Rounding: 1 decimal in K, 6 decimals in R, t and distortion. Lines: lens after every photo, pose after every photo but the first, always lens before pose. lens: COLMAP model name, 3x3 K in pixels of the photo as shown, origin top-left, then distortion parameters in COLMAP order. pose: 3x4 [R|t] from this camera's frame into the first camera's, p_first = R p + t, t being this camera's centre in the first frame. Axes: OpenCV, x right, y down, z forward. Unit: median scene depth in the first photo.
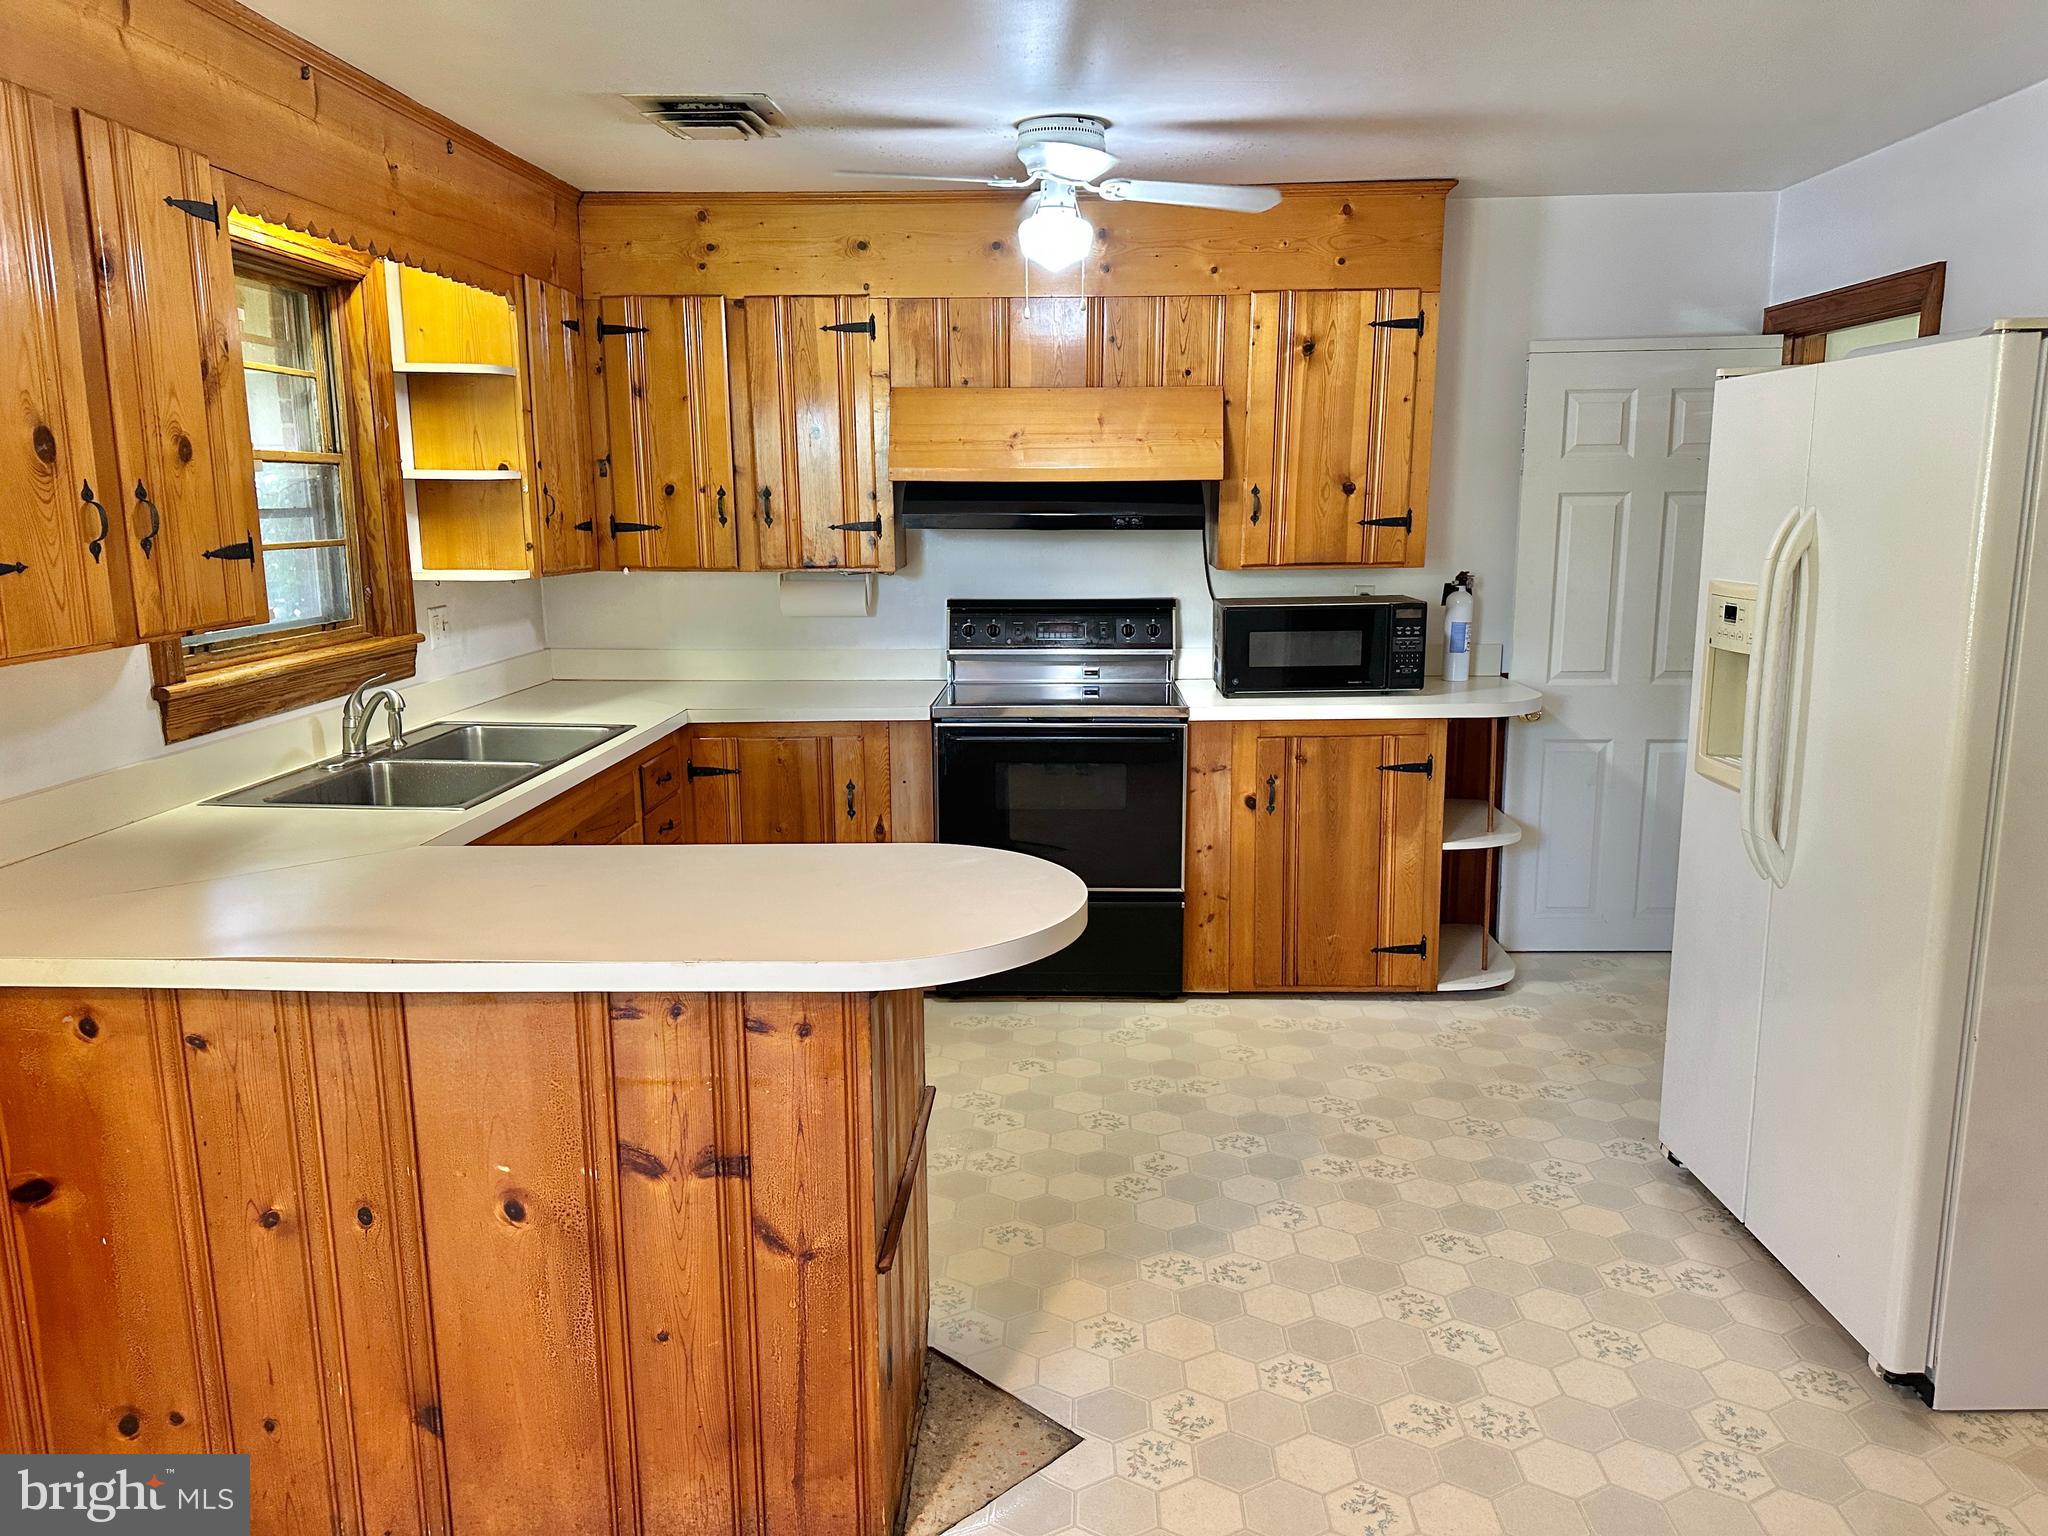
lens RADIAL K [[1430.9, 0, 1024.0], [0, 1430.9, 768.0], [0, 0, 1]] dist [0.078012, -0.096704]
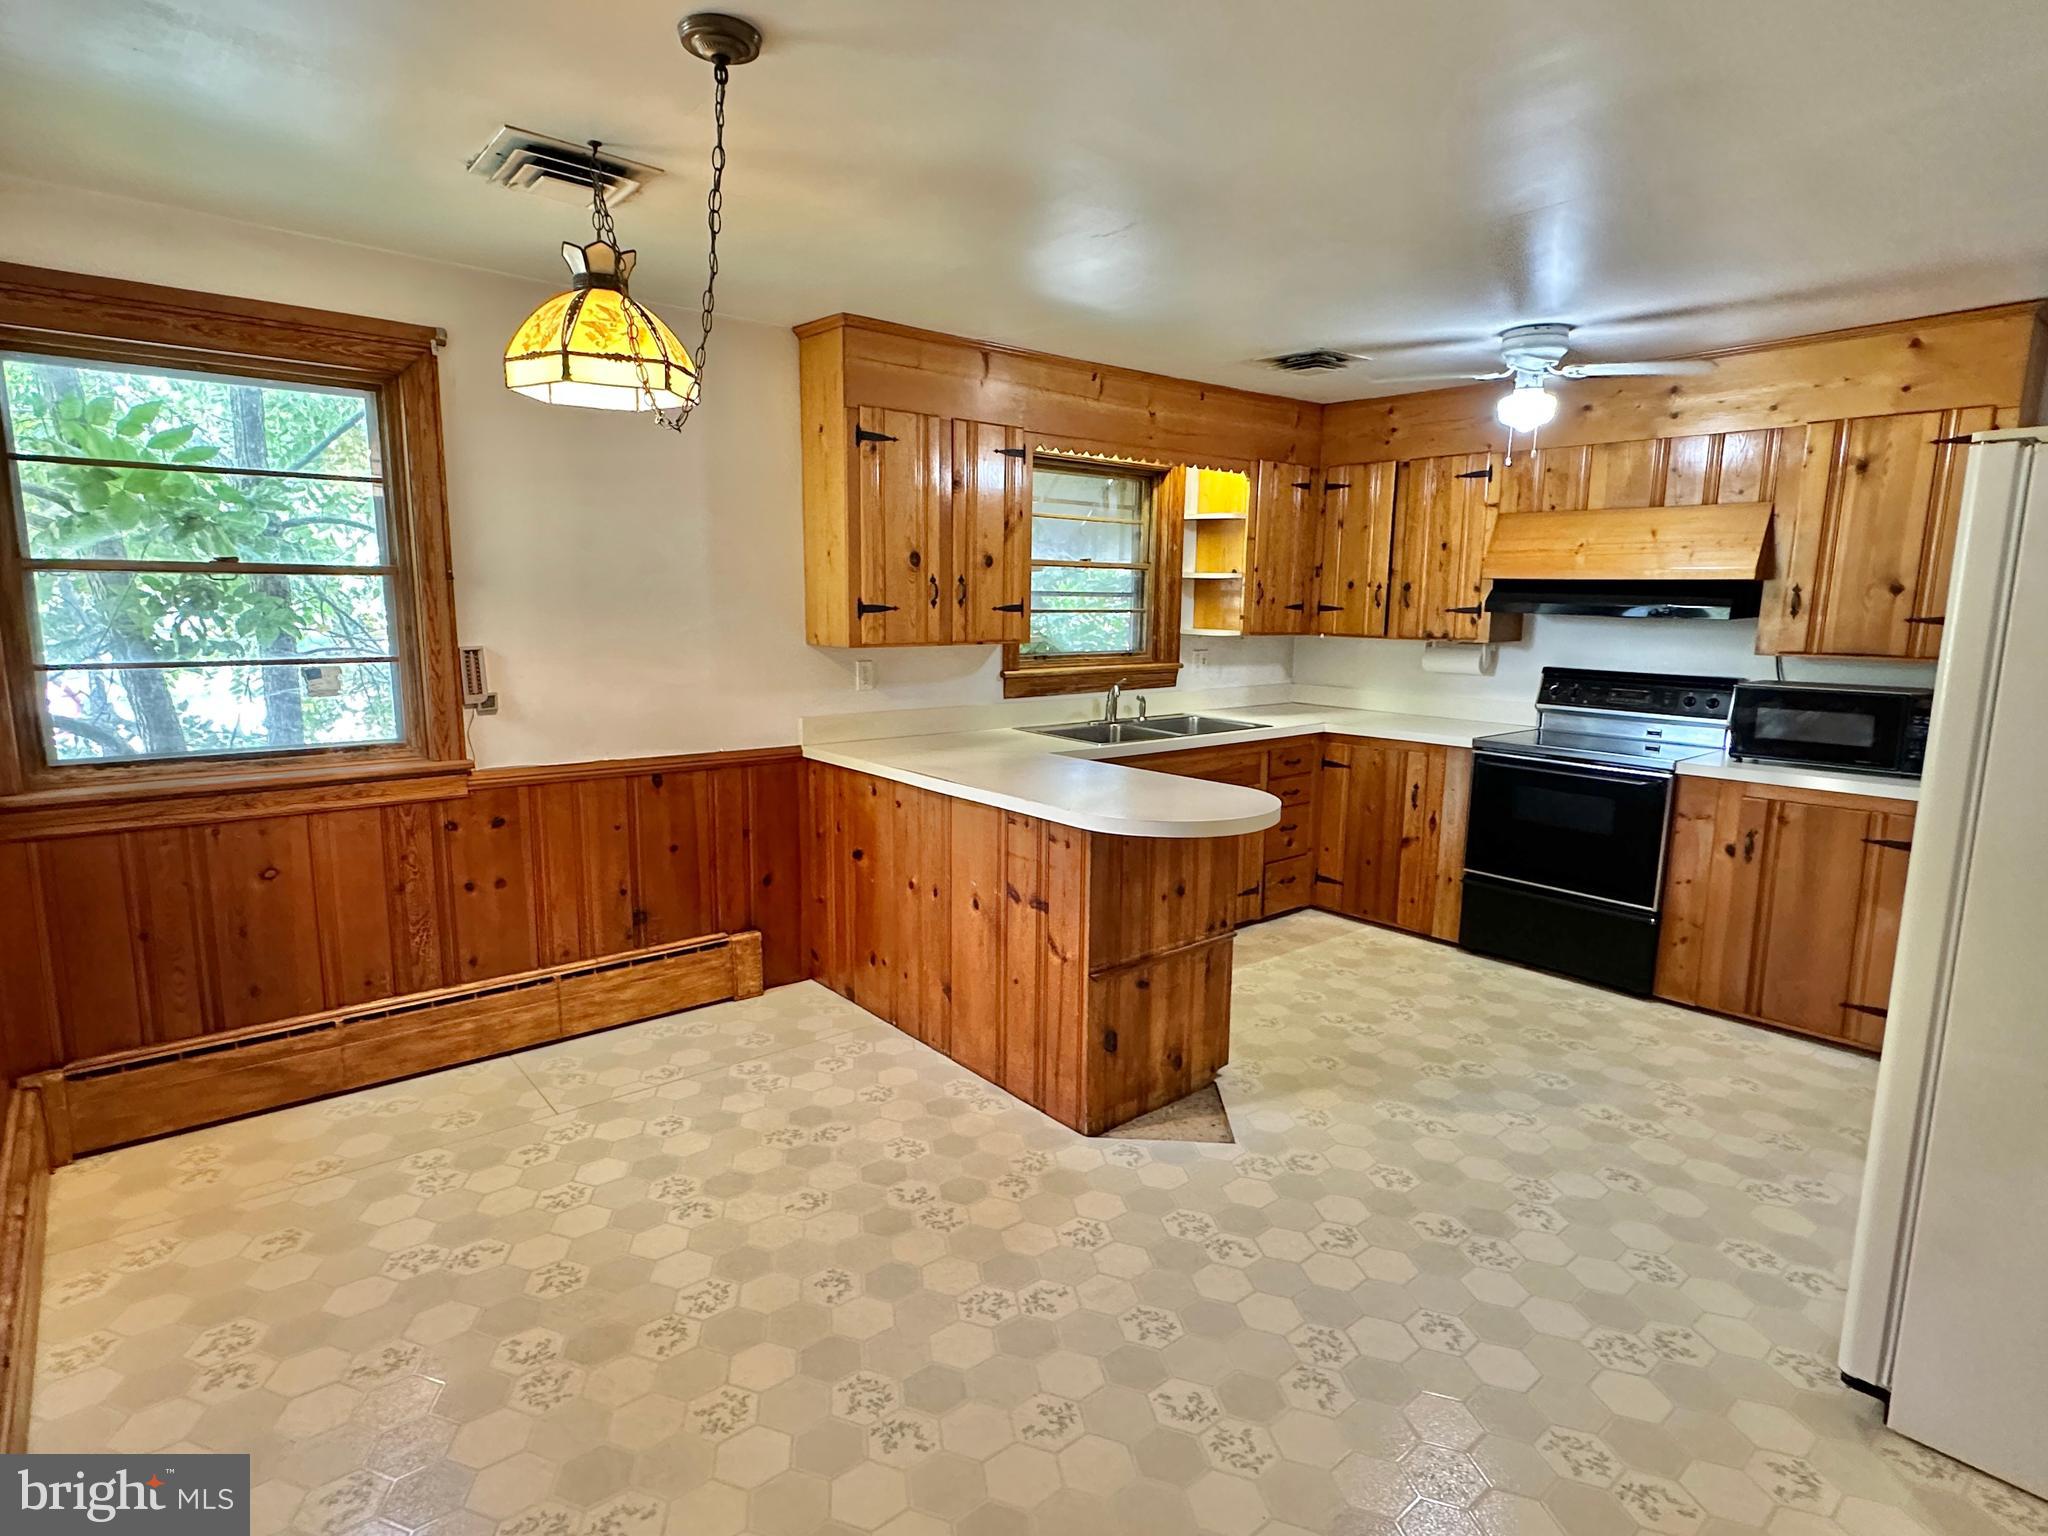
lens RADIAL K [[1069.9, 0, 1024.0], [0, 1069.9, 768.0], [0, 0, 1]] dist [-0.001037, -0.000349]
pose [[0.673614, 0.133804, -0.726871, 0.461367], [-0.154674, 0.987219, 0.038388, 0.015574], [0.722718, 0.086570, 0.685700, -0.040862]]
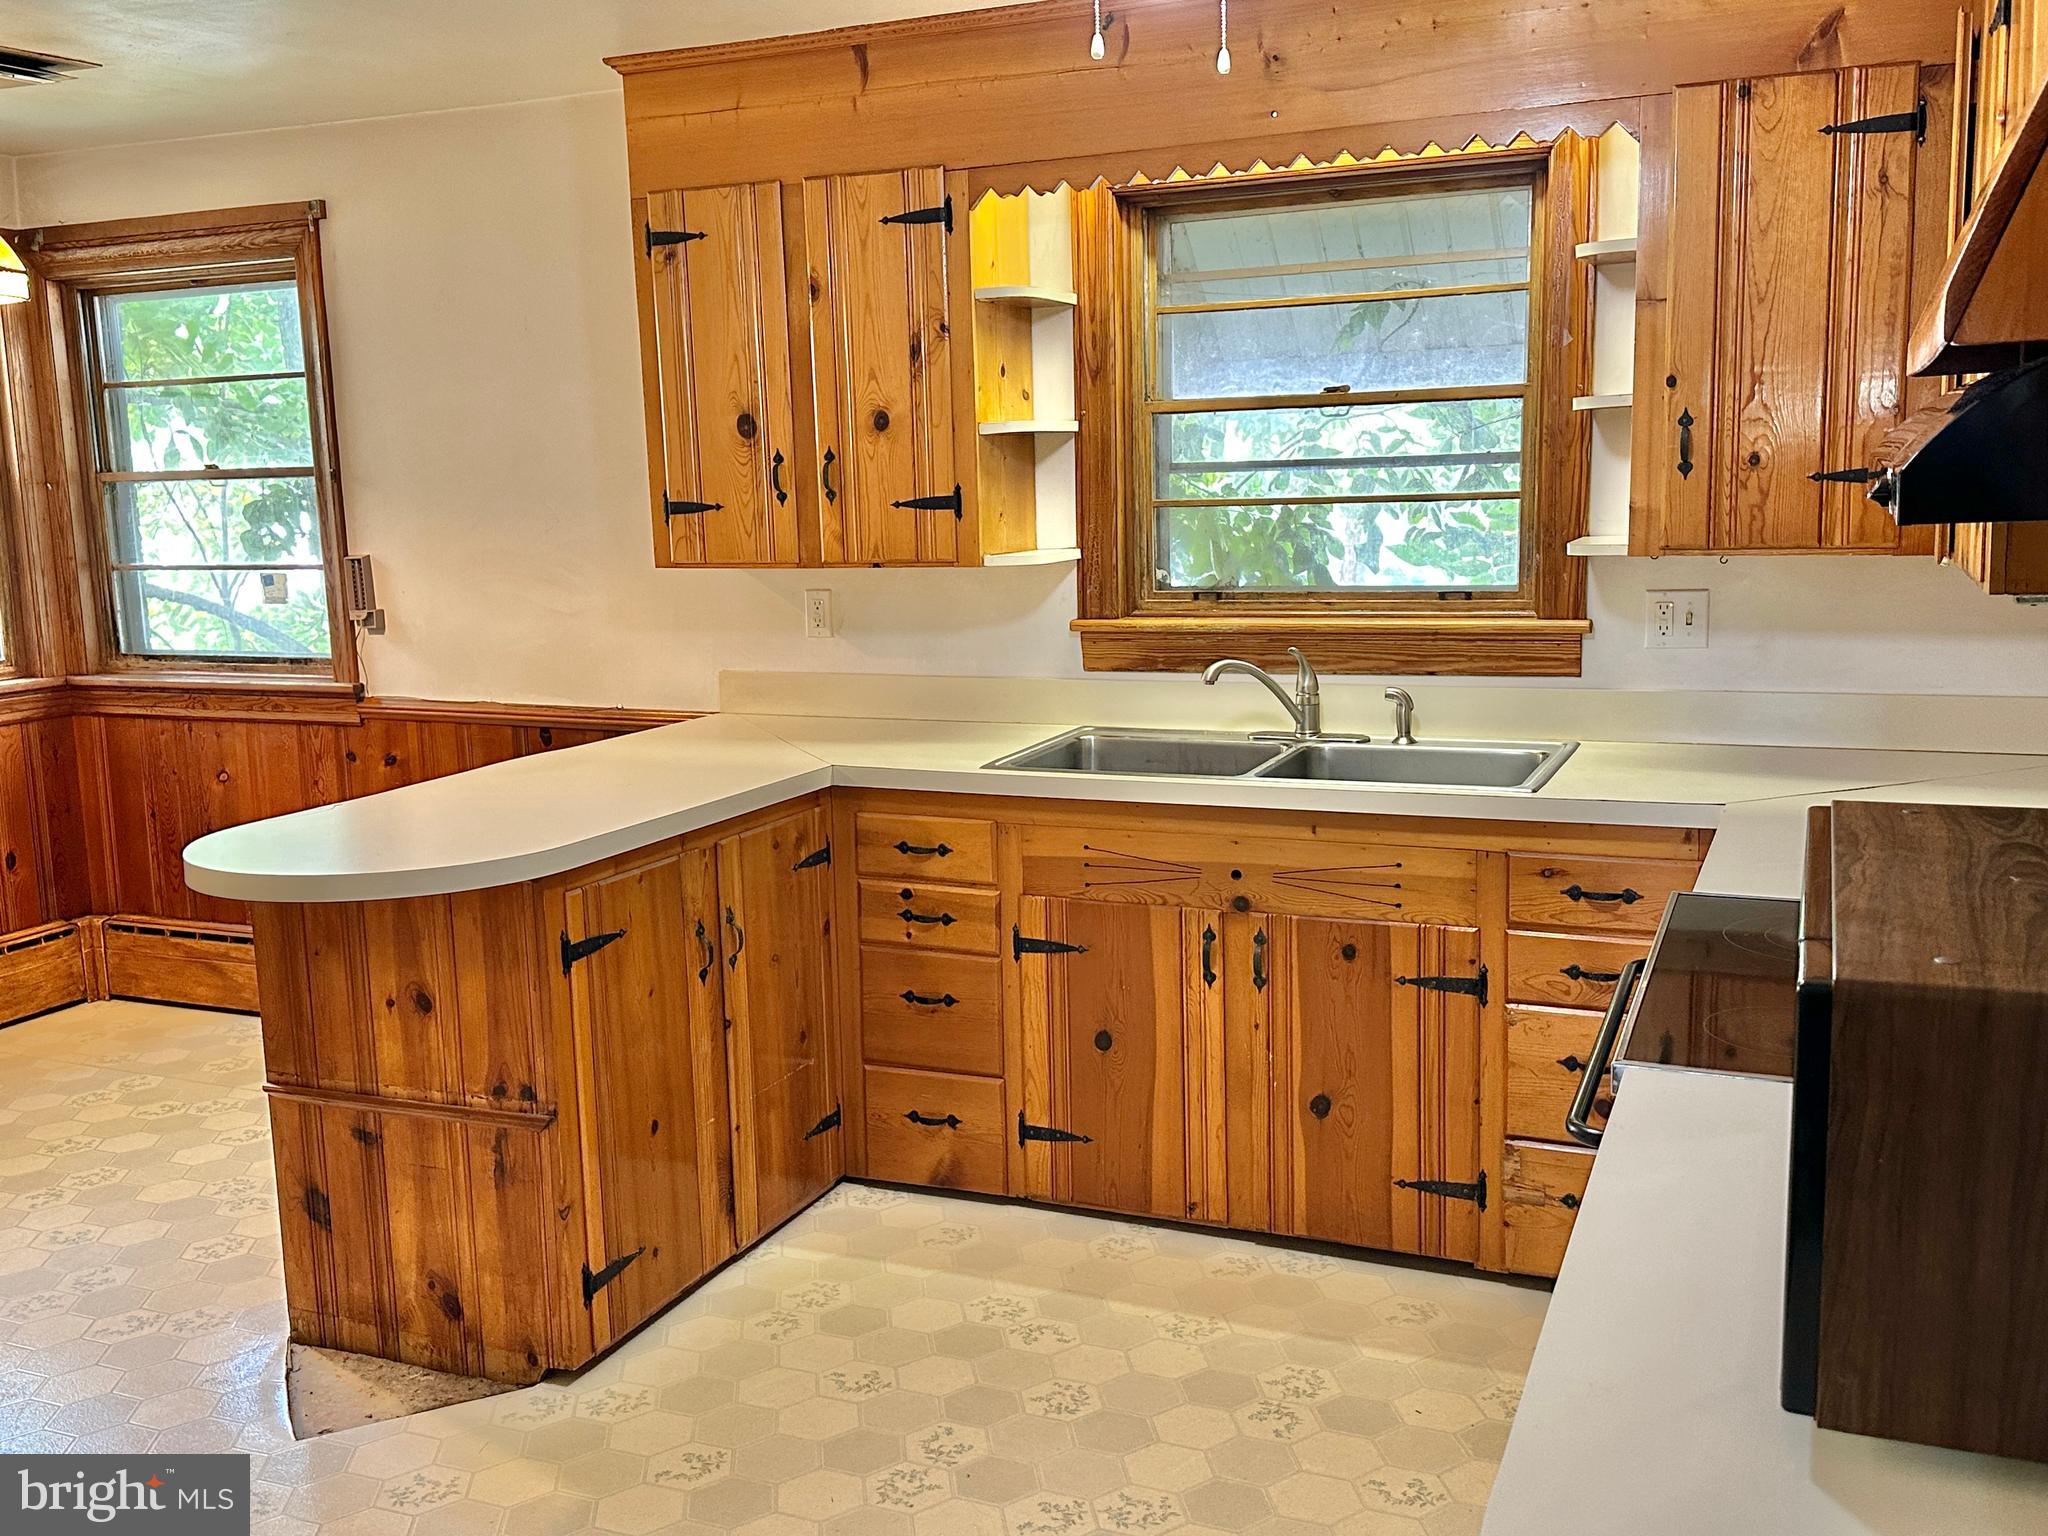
lens RADIAL K [[1862.0, 0, 1024.0], [0, 1862.0, 768.0], [0, 0, 1]] dist [0.226499, -0.537910]
pose [[-0.354318, 0.162717, -0.920859, 0.619616], [-0.146075, 0.963025, 0.226373, -0.209293], [0.923645, 0.214722, -0.317448, 1.125070]]
